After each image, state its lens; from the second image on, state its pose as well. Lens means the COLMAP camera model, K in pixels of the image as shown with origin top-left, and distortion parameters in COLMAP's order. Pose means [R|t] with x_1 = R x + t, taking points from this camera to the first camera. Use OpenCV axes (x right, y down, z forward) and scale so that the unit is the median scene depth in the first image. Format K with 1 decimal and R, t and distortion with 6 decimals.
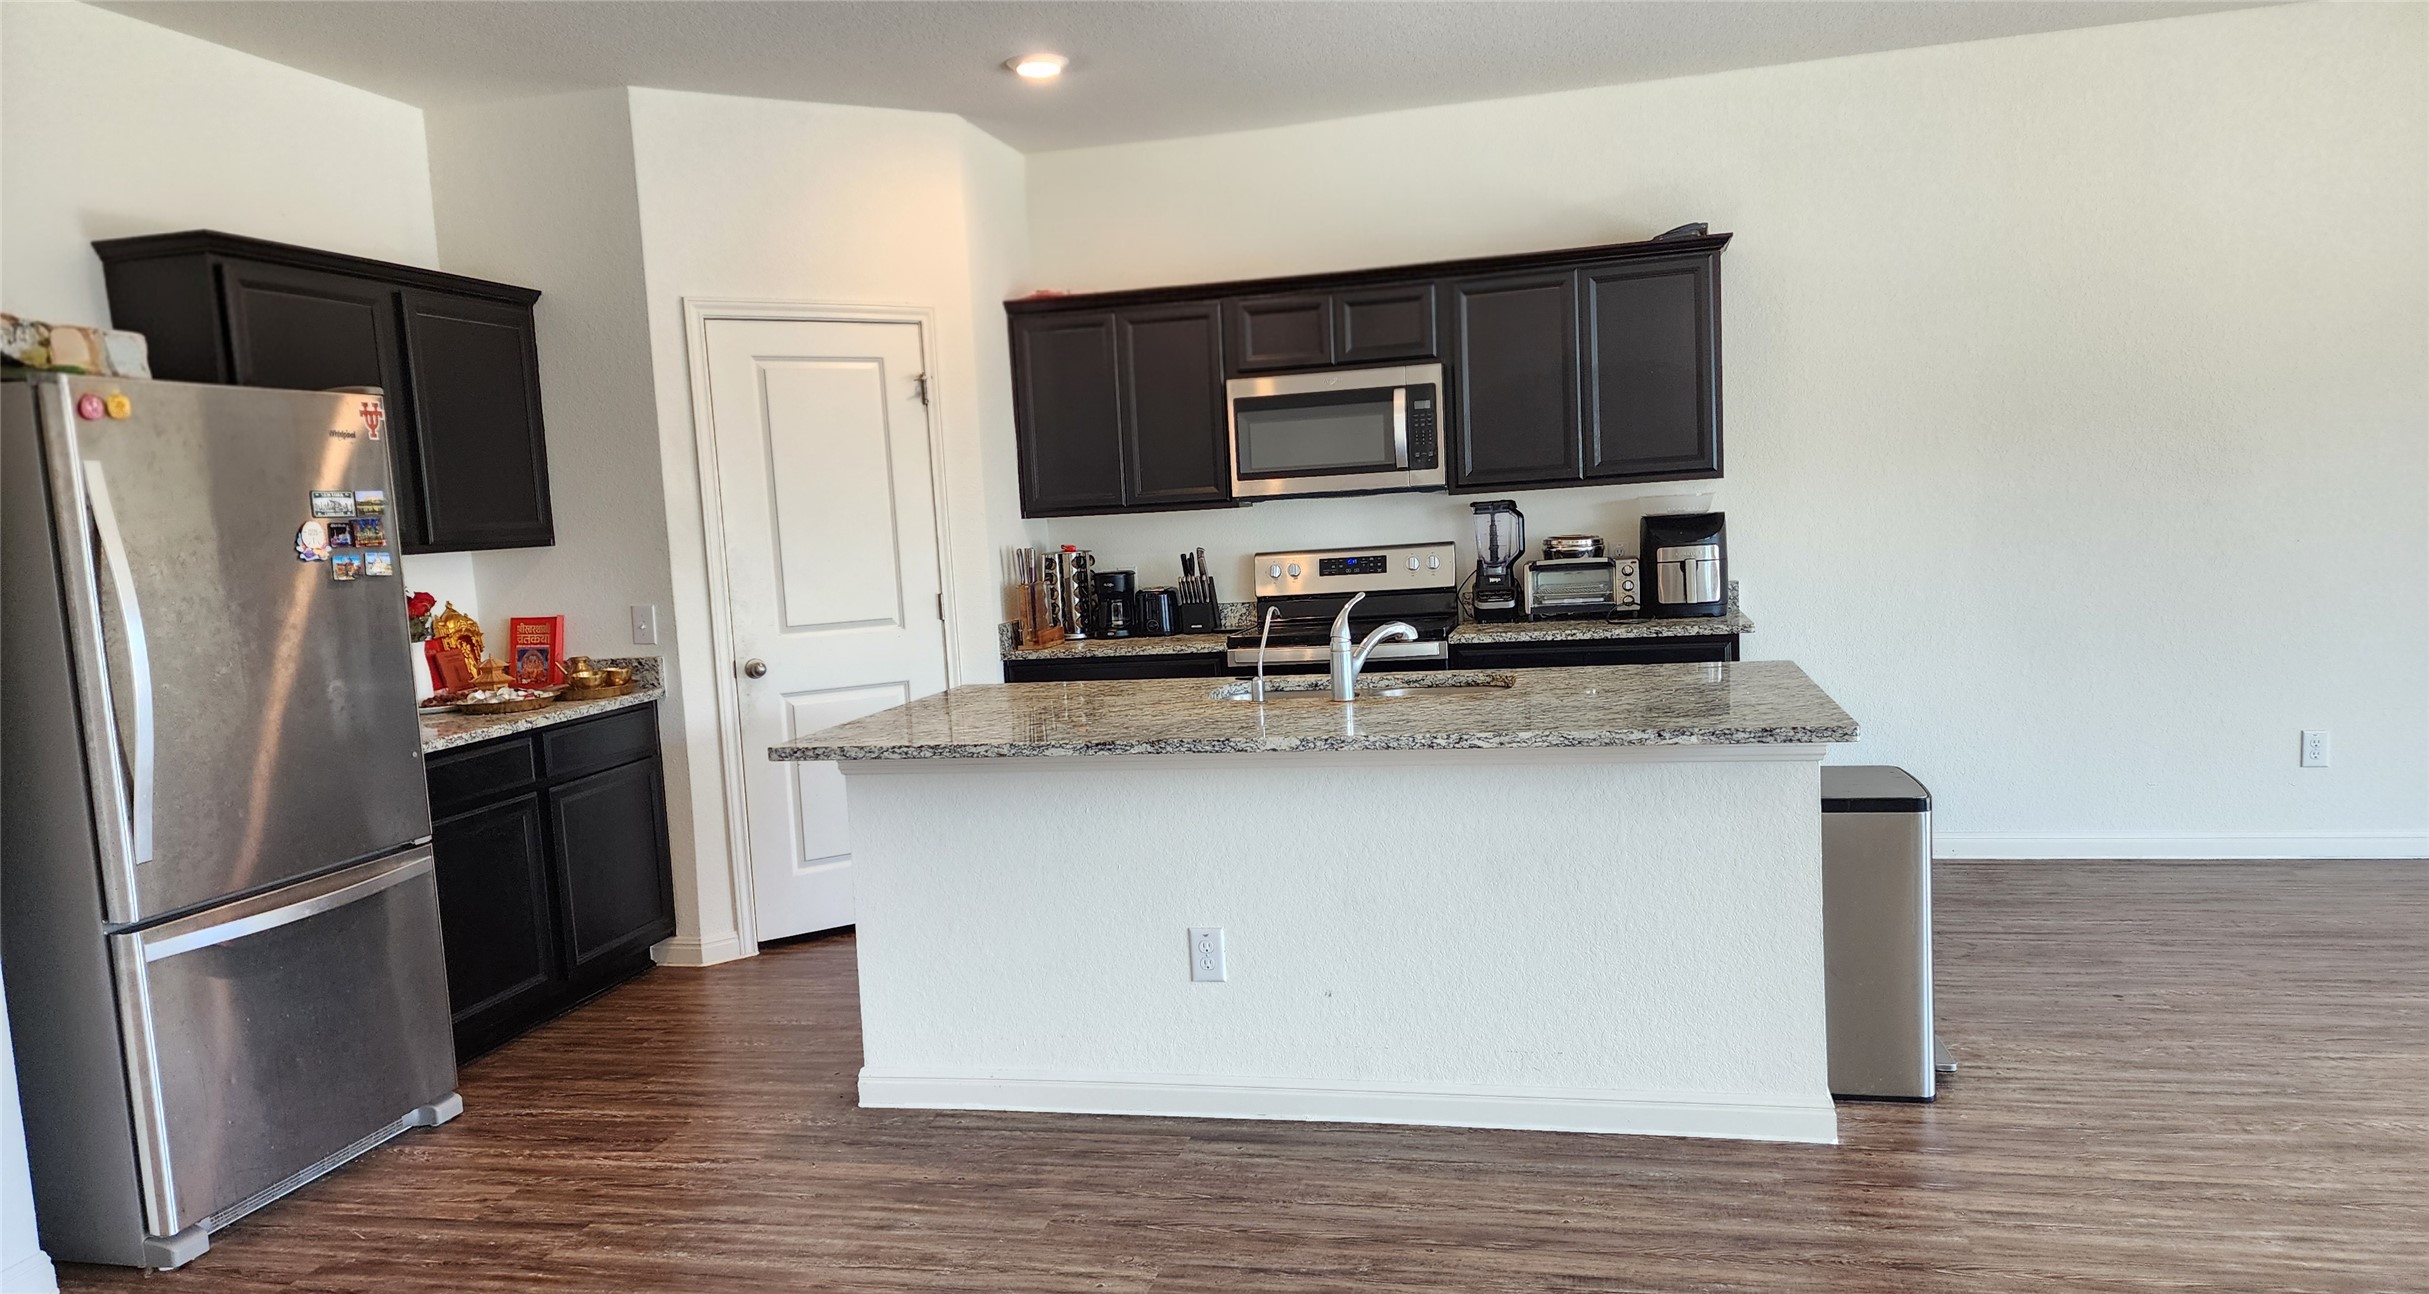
lens RADIAL K [[1610.5, 0, 1200.0], [0, 1610.5, 659.6], [0, 0, 1]] dist [0.040464, -0.028820]
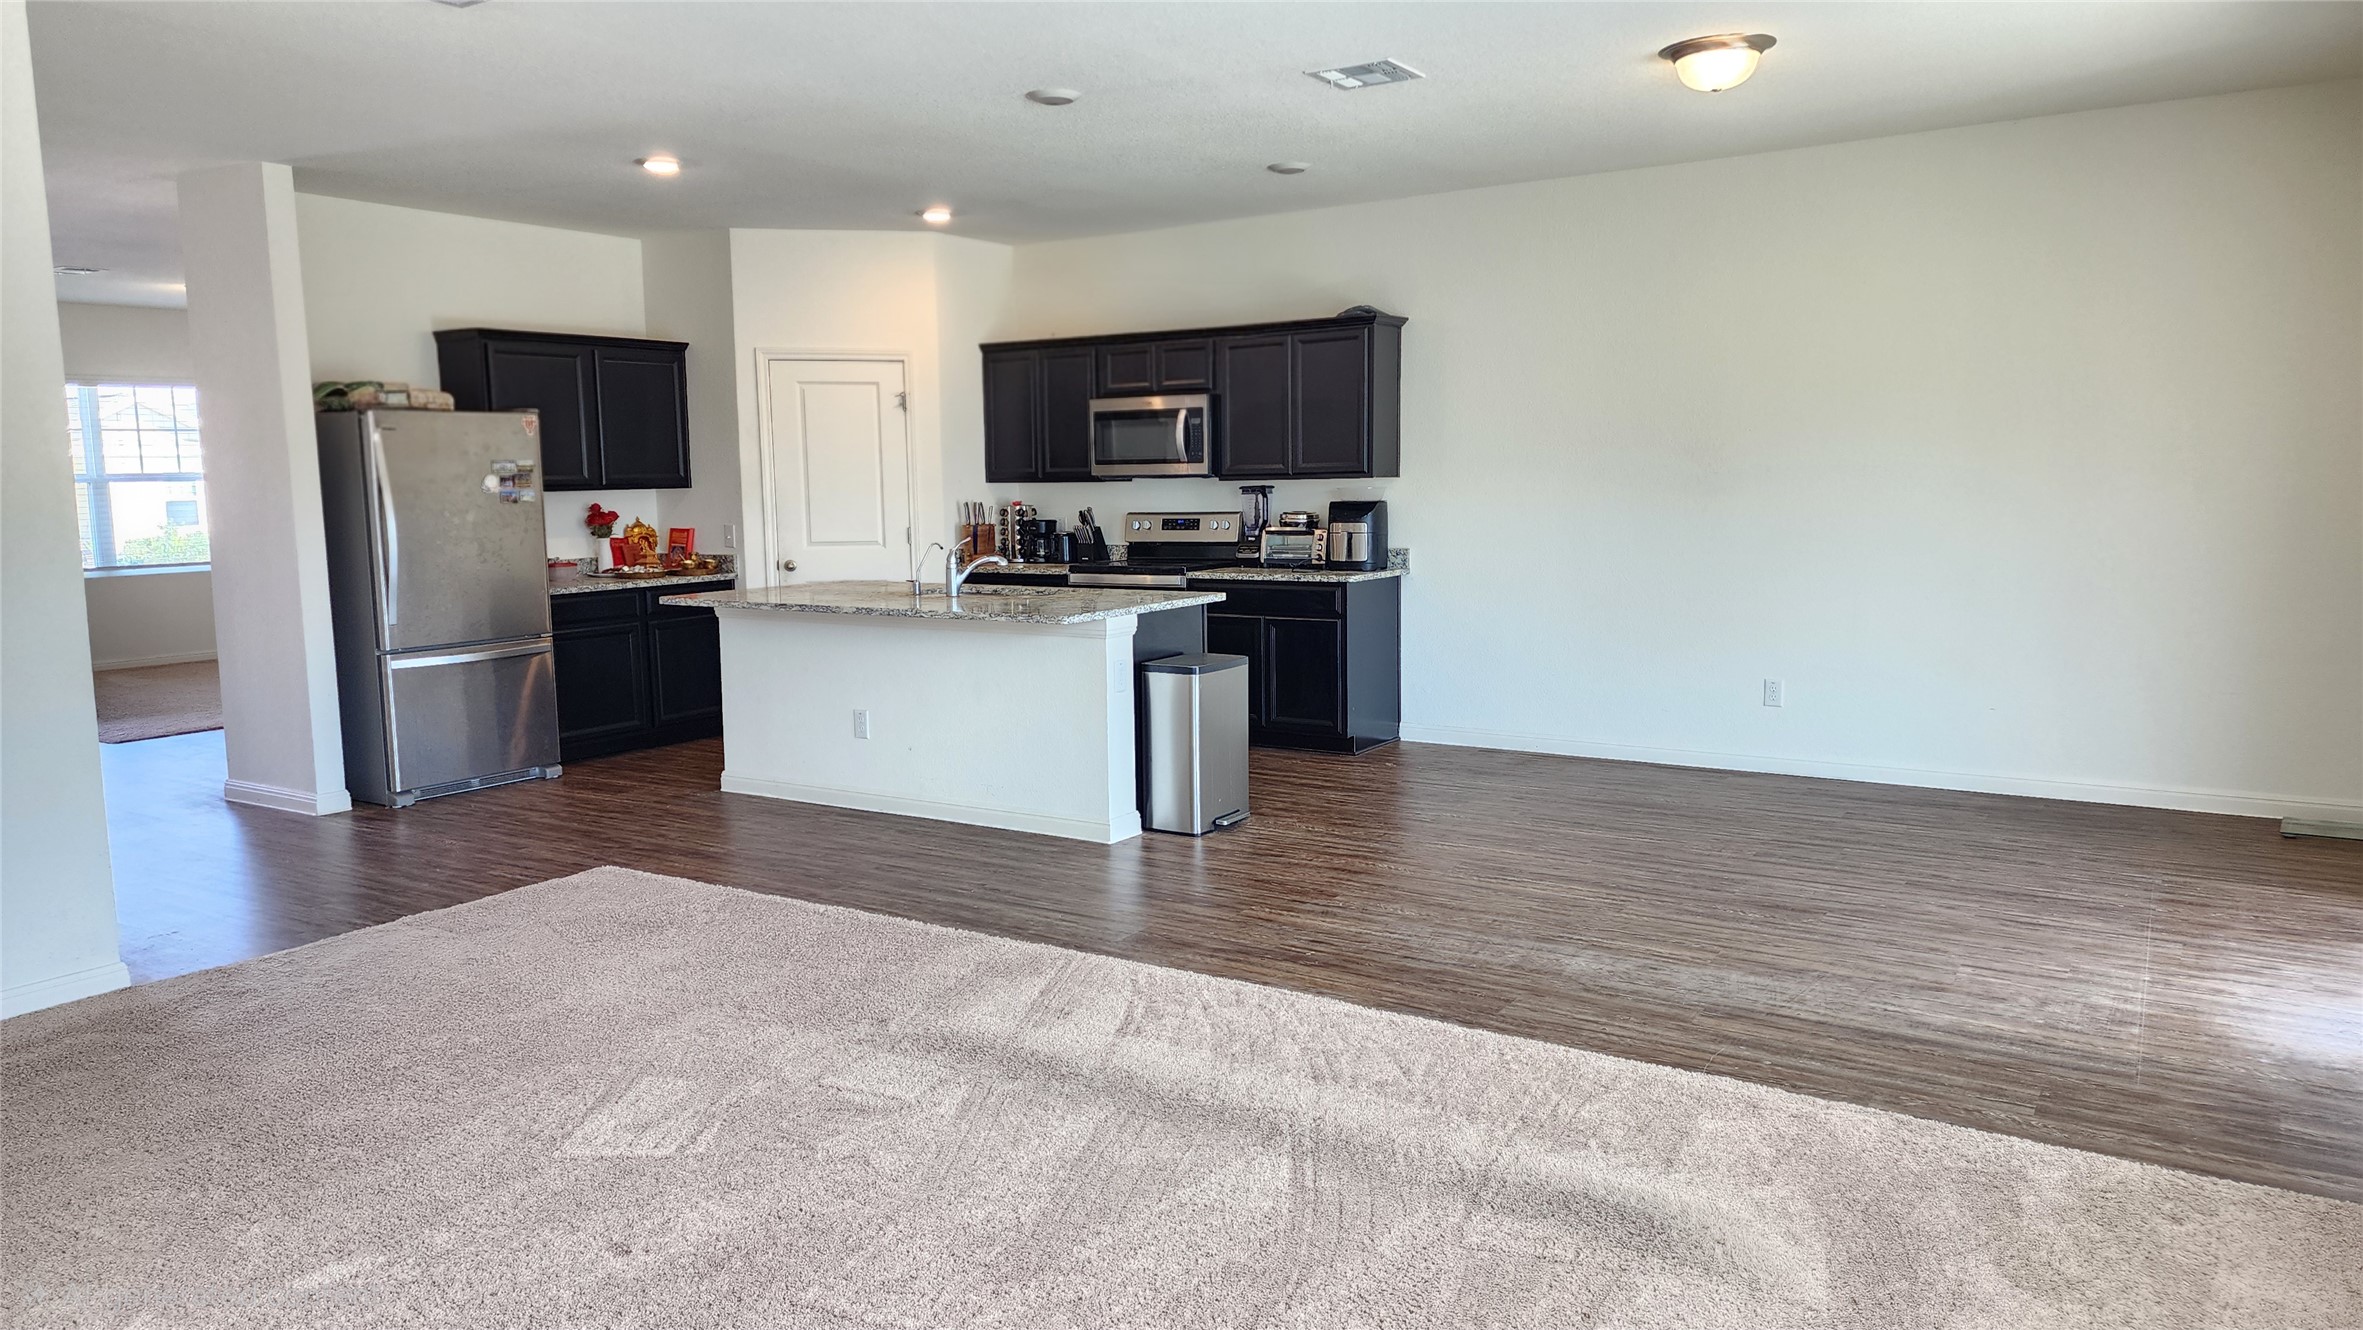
lens RADIAL K [[1566.1, 0, 1180.5], [0, 1566.1, 627.1], [0, 0, 1]] dist [0.067858, -0.060871]
pose [[0.941920, 0.073665, -0.327659, 0.646026], [-0.067947, 0.997271, 0.028883, -0.005541], [0.328892, -0.004942, 0.944355, -0.420052]]
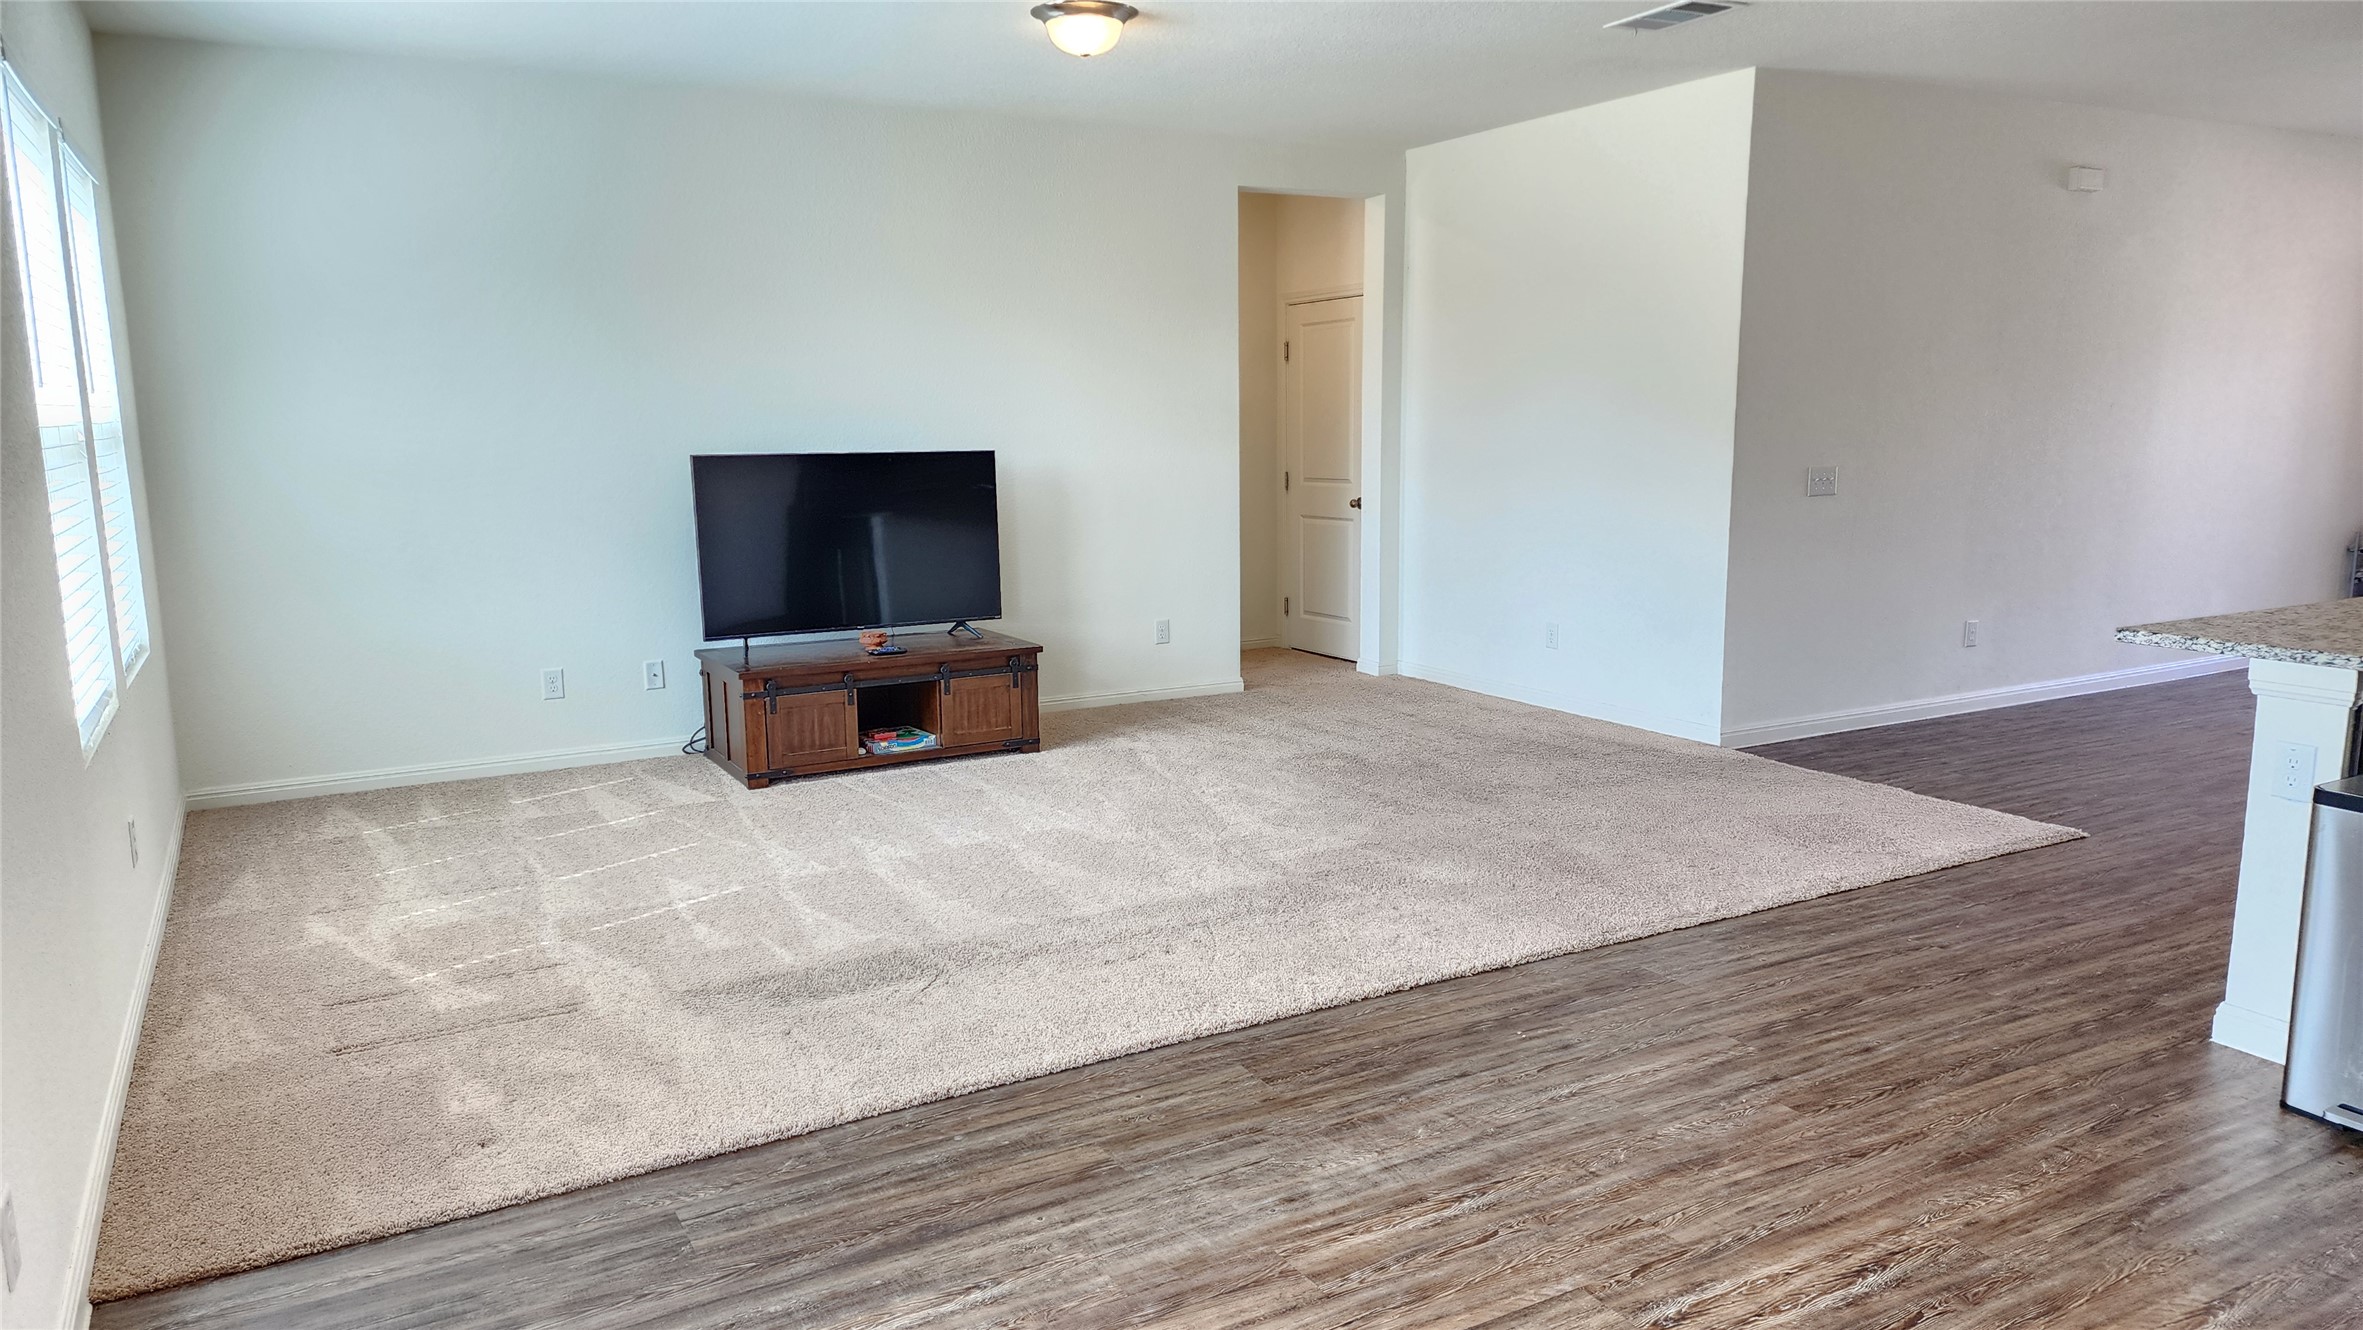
lens RADIAL K [[1566.1, 0, 1176.7], [0, 1566.1, 660.4], [0, 0, 1]] dist [0.067858, -0.060871]
pose [[-0.731951, 0.171873, -0.659324, 0.974946], [-0.009924, 0.964870, 0.262541, -0.140109], [0.681285, 0.198710, -0.704532, 0.764789]]
